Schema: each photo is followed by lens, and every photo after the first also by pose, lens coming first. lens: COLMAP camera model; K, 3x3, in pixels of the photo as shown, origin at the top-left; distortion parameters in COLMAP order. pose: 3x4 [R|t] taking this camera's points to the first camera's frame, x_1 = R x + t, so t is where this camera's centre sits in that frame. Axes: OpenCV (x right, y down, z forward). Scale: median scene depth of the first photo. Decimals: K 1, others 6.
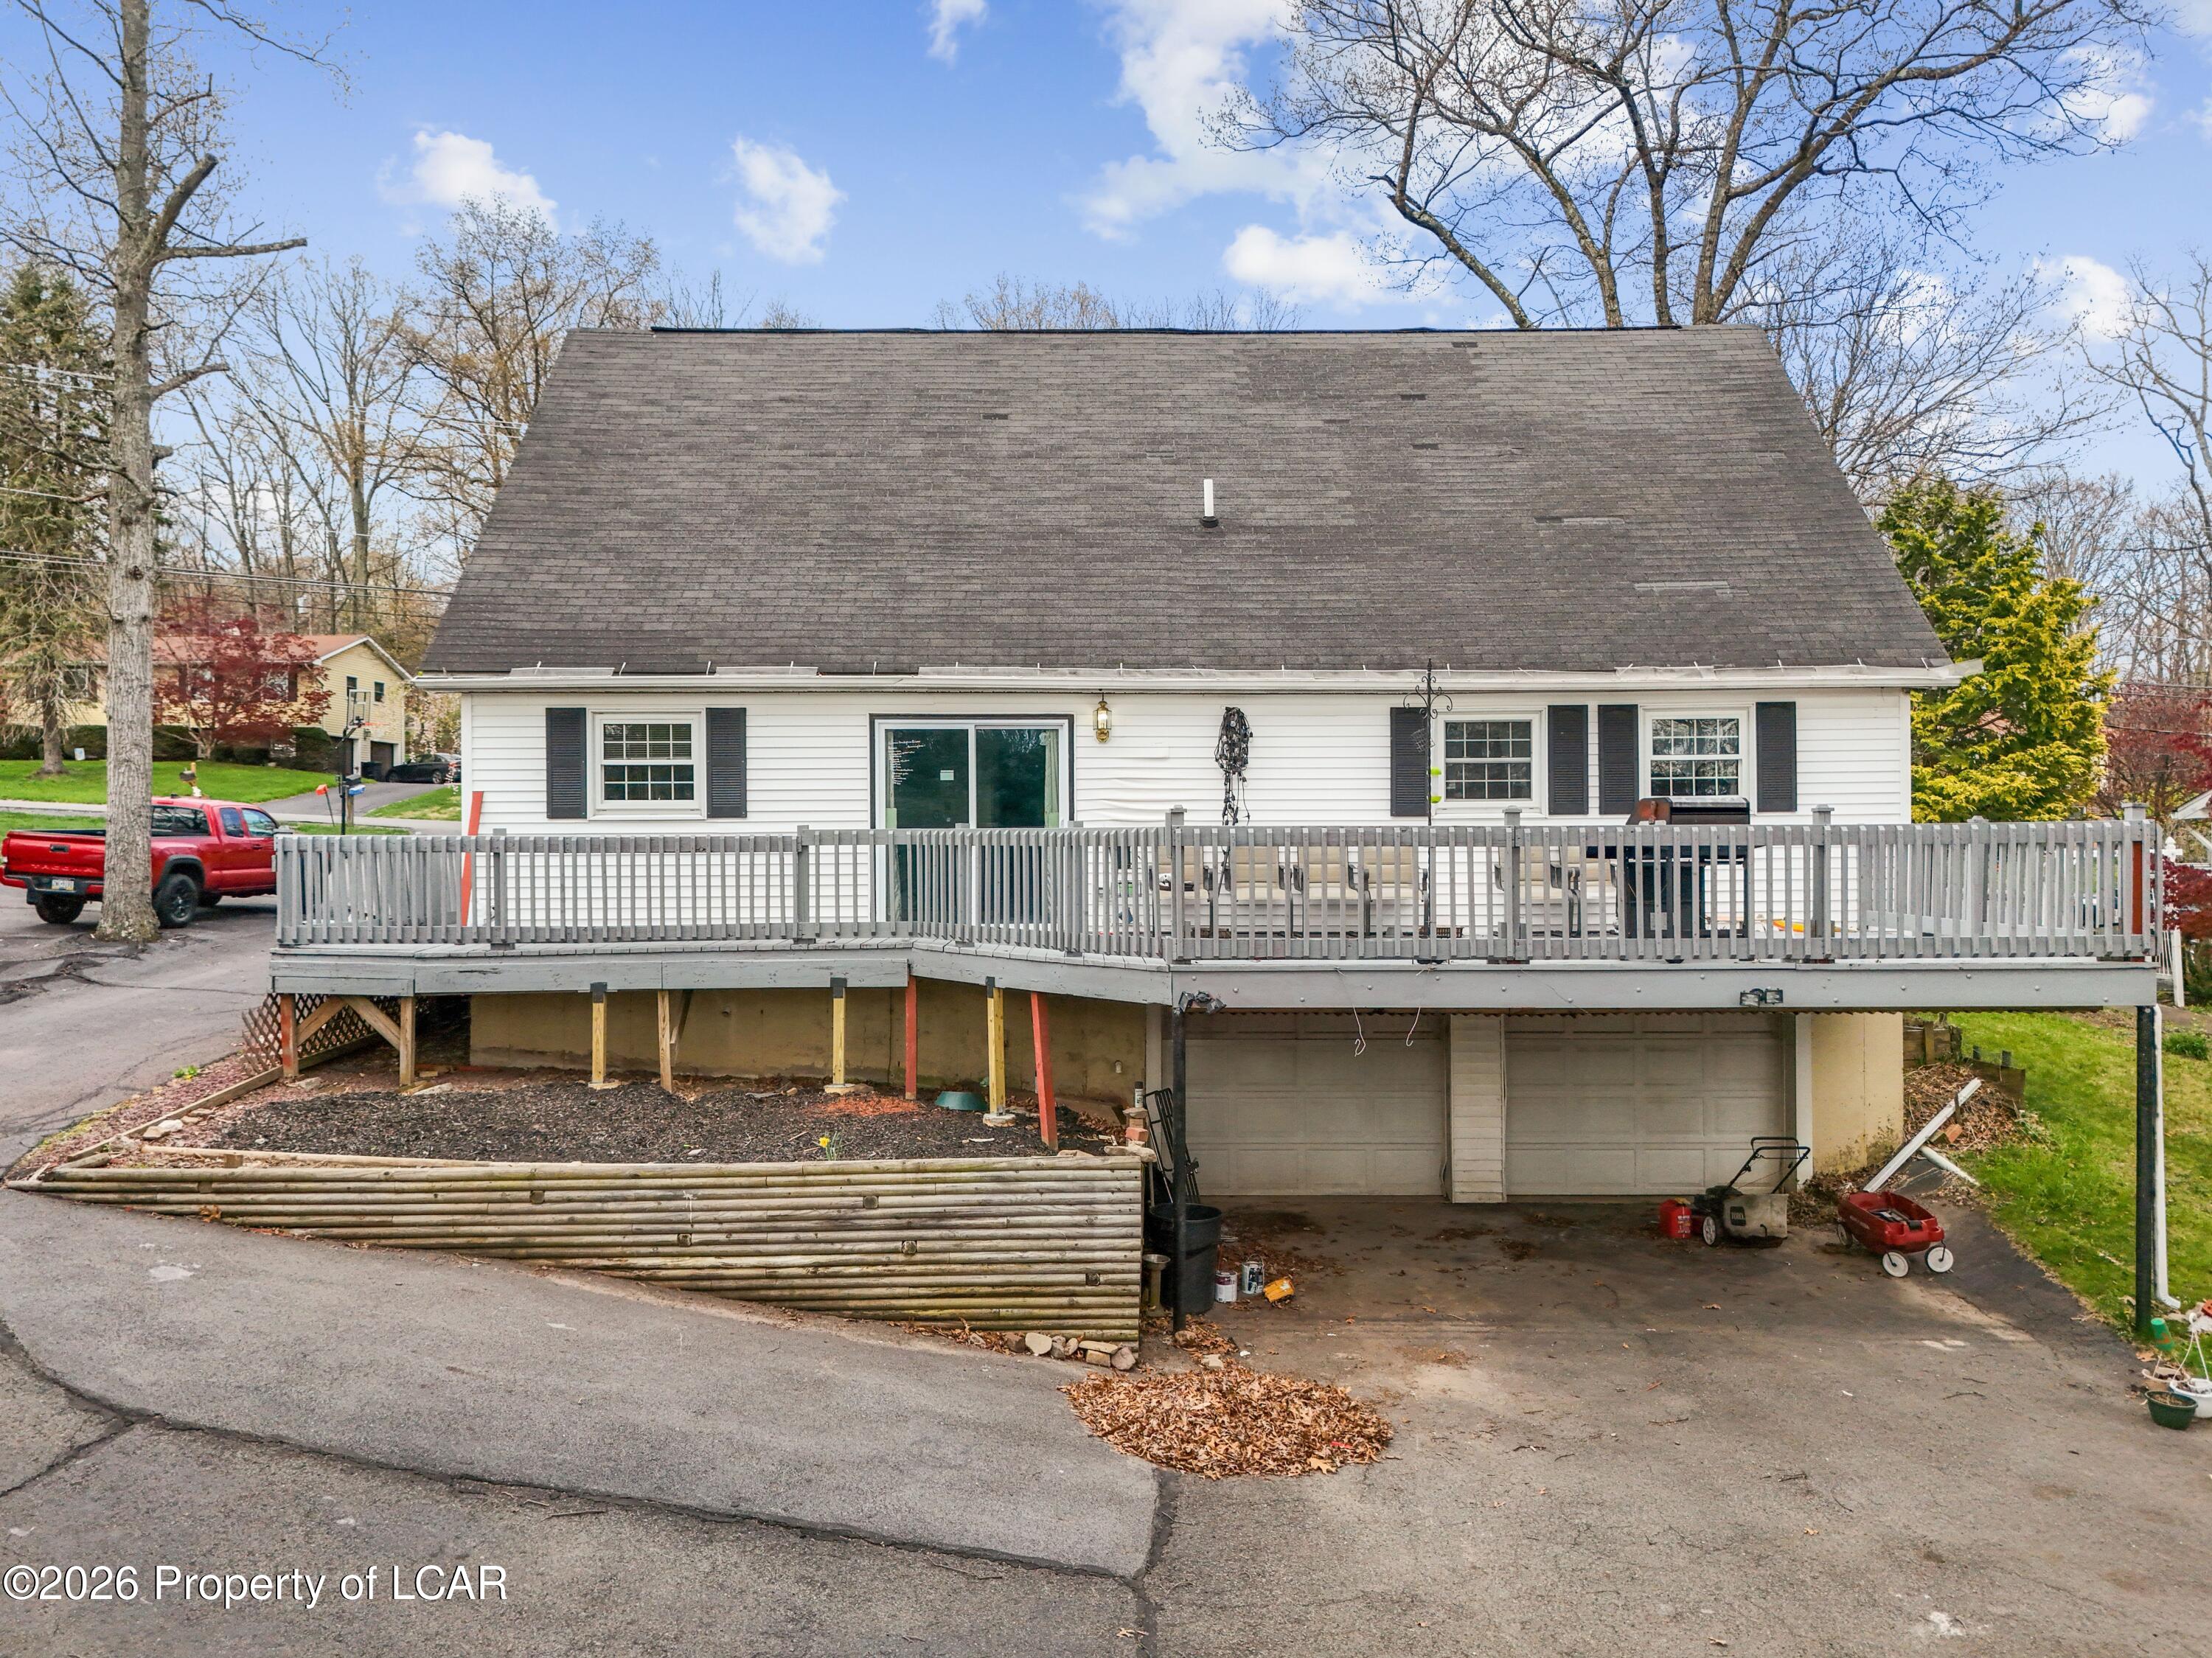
lens RADIAL K [[1680.6, 0, 1106.0], [0, 1680.6, 829.0], [0, 0, 1]] dist [0.070147, -0.087972]
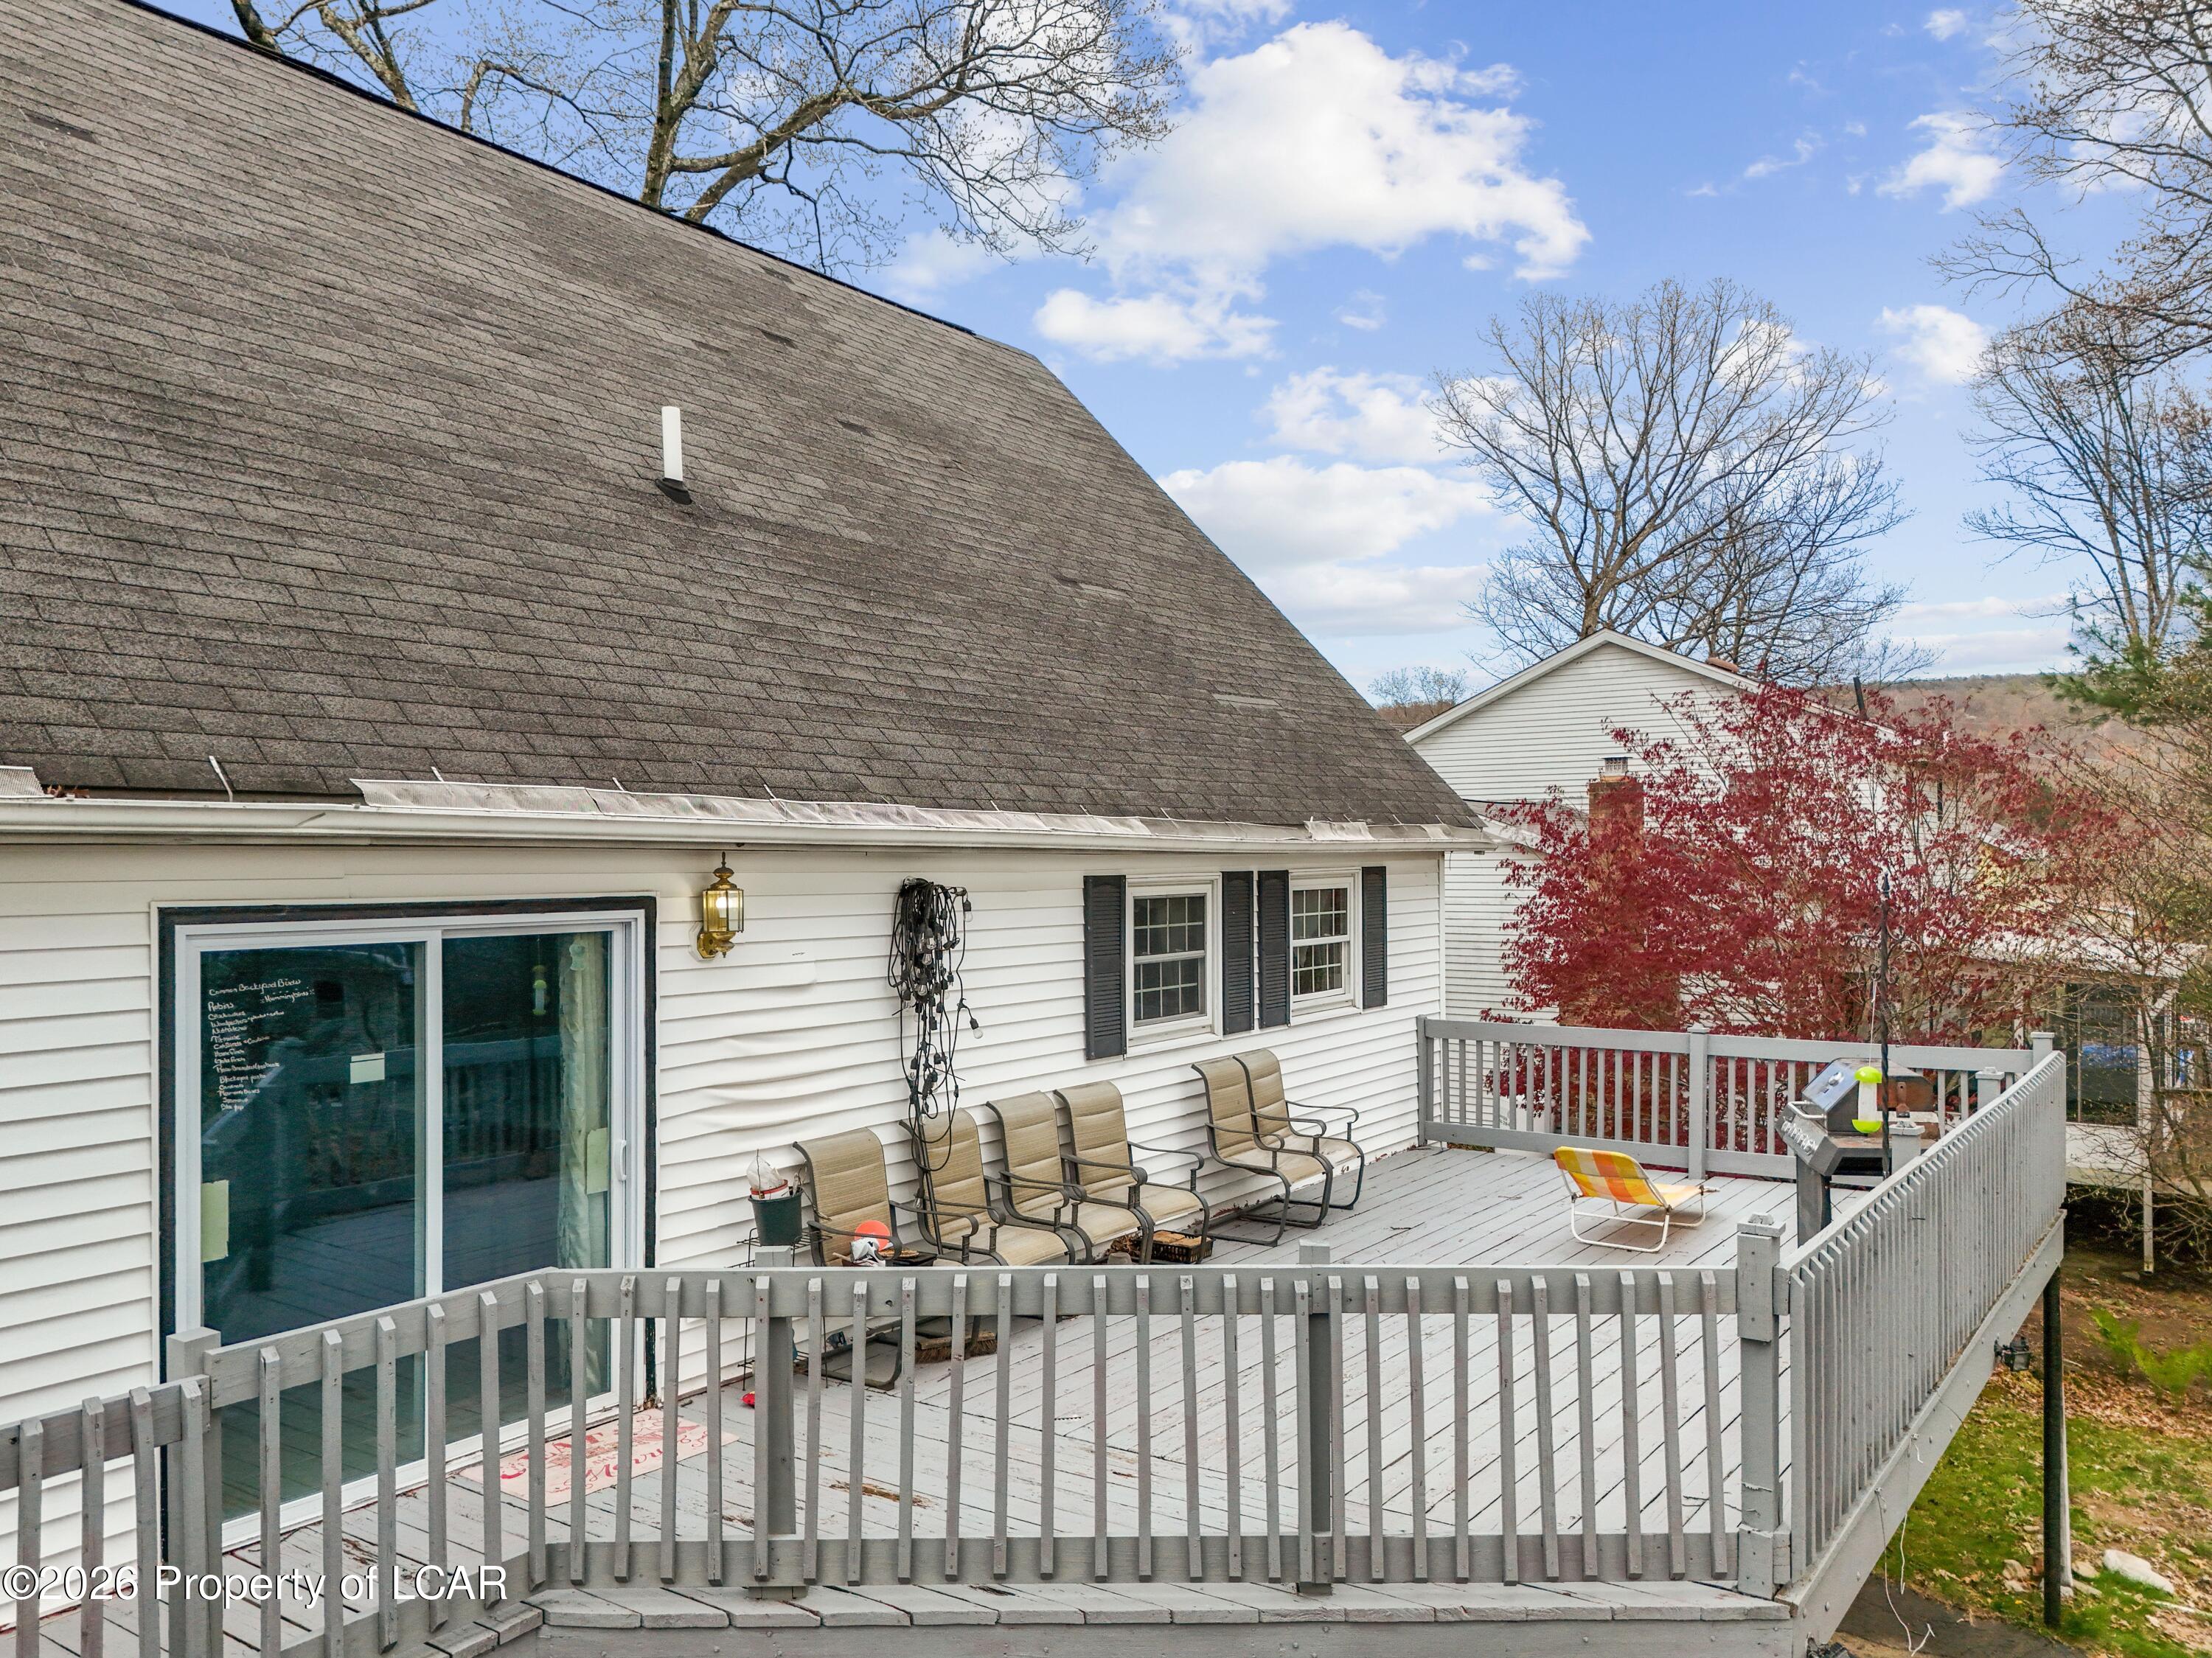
lens RADIAL K [[1680.6, 0, 1106.0], [0, 1680.6, 829.0], [0, 0, 1]] dist [0.070147, -0.087972]
pose [[0.565798, 0.014045, 0.824424, -0.312708], [-0.003635, 0.999888, -0.014539, -0.080001], [-0.824536, 0.005230, 0.565786, 0.659140]]
